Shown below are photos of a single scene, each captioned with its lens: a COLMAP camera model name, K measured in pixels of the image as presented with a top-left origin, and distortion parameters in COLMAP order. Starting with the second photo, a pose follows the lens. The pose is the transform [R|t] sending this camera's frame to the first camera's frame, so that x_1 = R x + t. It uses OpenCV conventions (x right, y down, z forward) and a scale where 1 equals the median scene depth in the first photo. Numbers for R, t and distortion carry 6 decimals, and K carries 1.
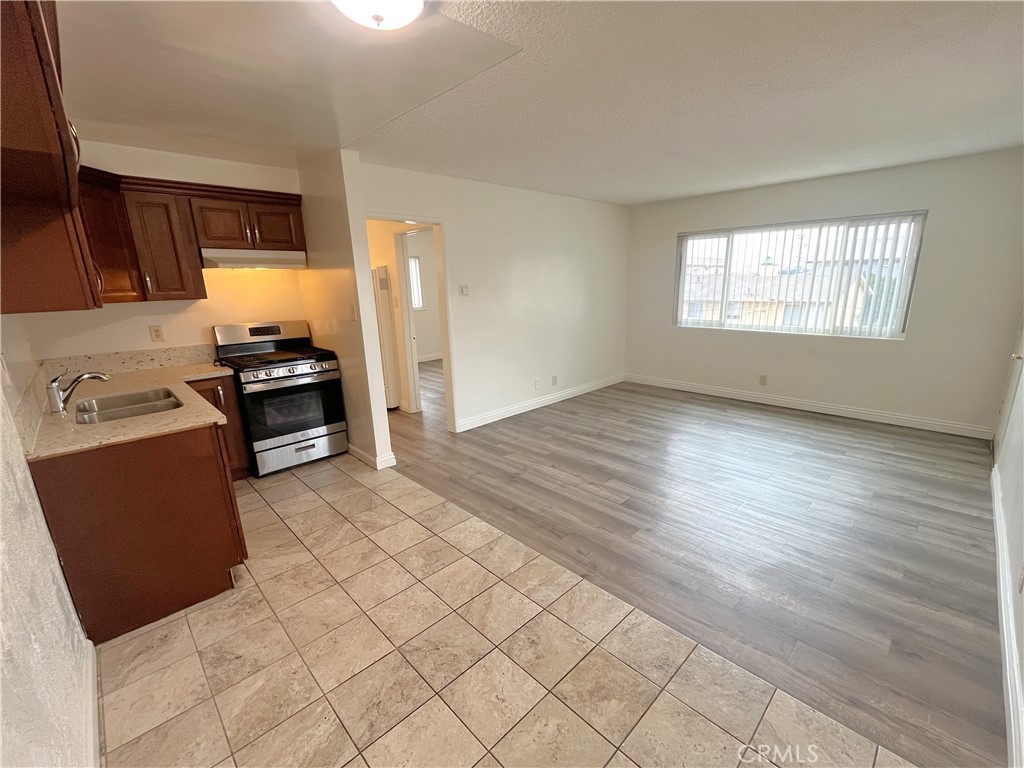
lens RADIAL K [[421.6, 0, 532.3], [0, 421.6, 392.4], [0, 0, 1]] dist [-0.000608, -0.000225]
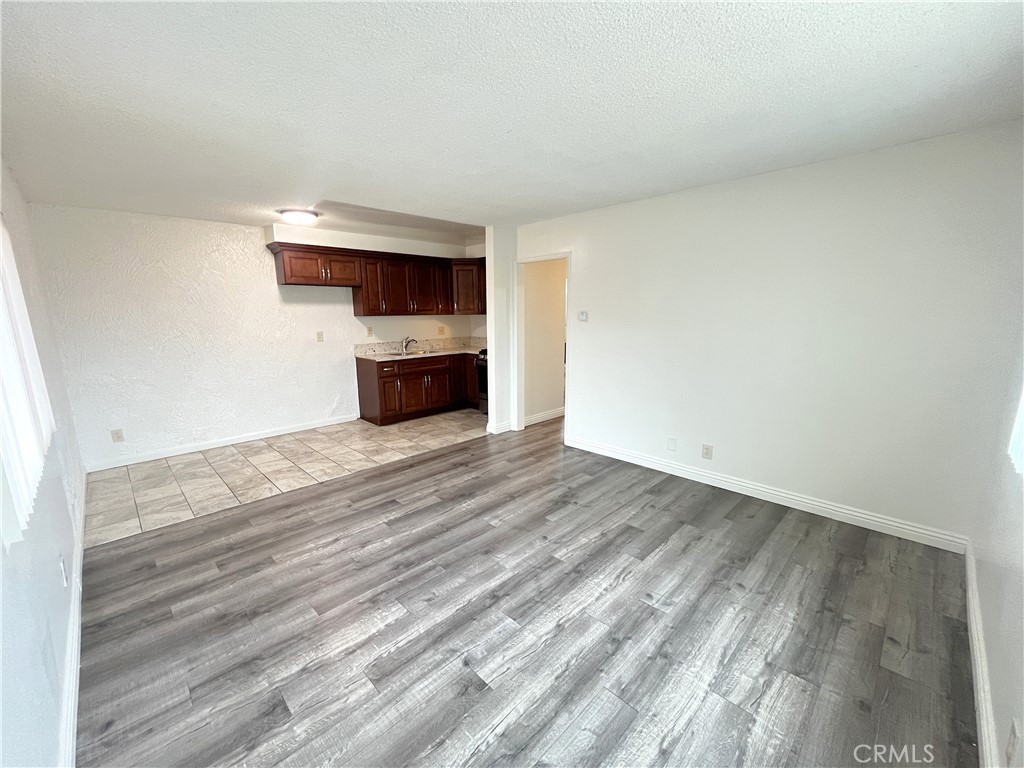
lens RADIAL K [[421.6, 0, 516.2], [0, 421.6, 390.1], [0, 0, 1]] dist [-0.000608, -0.000225]
pose [[0.005221, 0.211819, -0.977295, 1.132165], [-0.243125, 0.948252, 0.204226, -0.303157], [0.969981, 0.236538, 0.056449, 1.041620]]
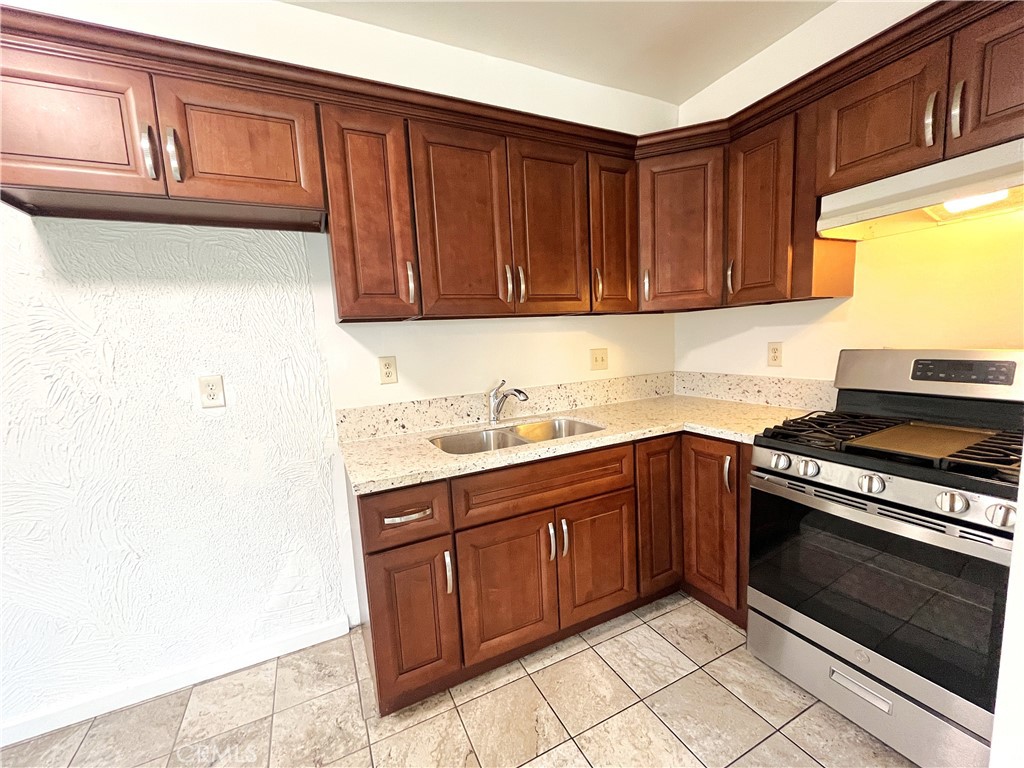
lens RADIAL K [[421.6, 0, 510.3], [0, 421.6, 390.8], [0, 0, 1]] dist [-0.000608, -0.000225]
pose [[-0.331324, 0.161577, -0.929579, -0.143524], [-0.176625, 0.957189, 0.229329, -0.162562], [0.926837, 0.240170, -0.288602, 0.822695]]
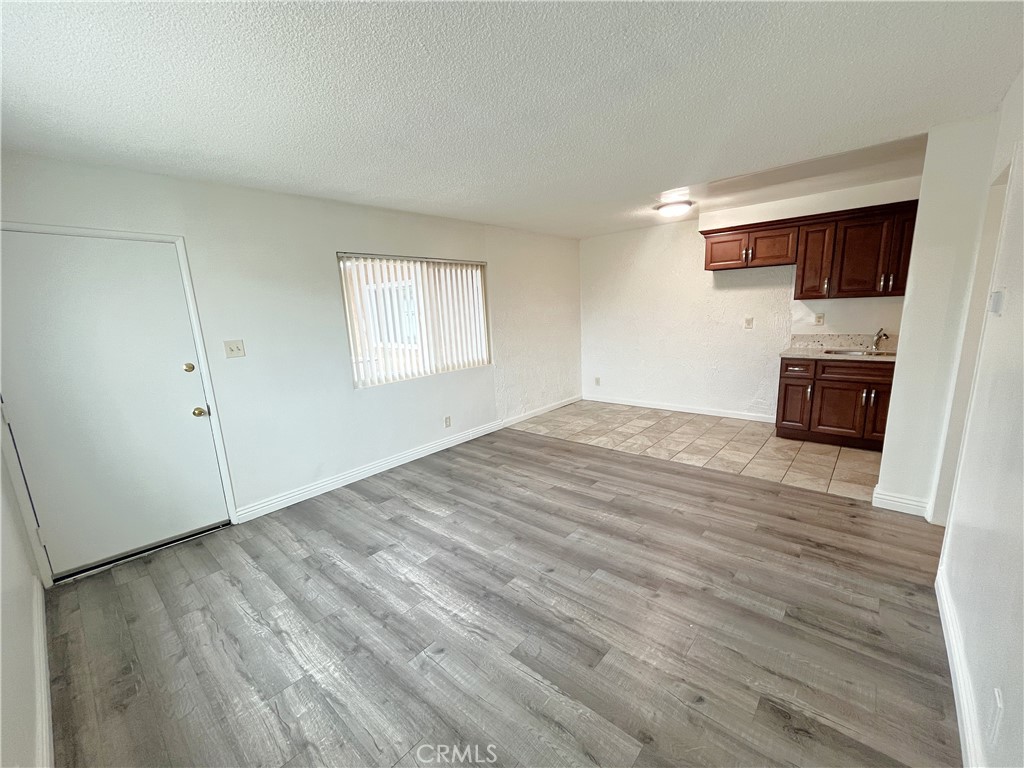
lens RADIAL K [[421.6, 0, 511.7], [0, 421.6, 393.4], [0, 0, 1]] dist [-0.000608, -0.000225]
pose [[-0.995680, 0.082692, -0.042227, 0.433712], [0.055728, 0.895990, 0.440564, -0.468316], [0.074266, 0.436308, -0.896727, 1.740946]]
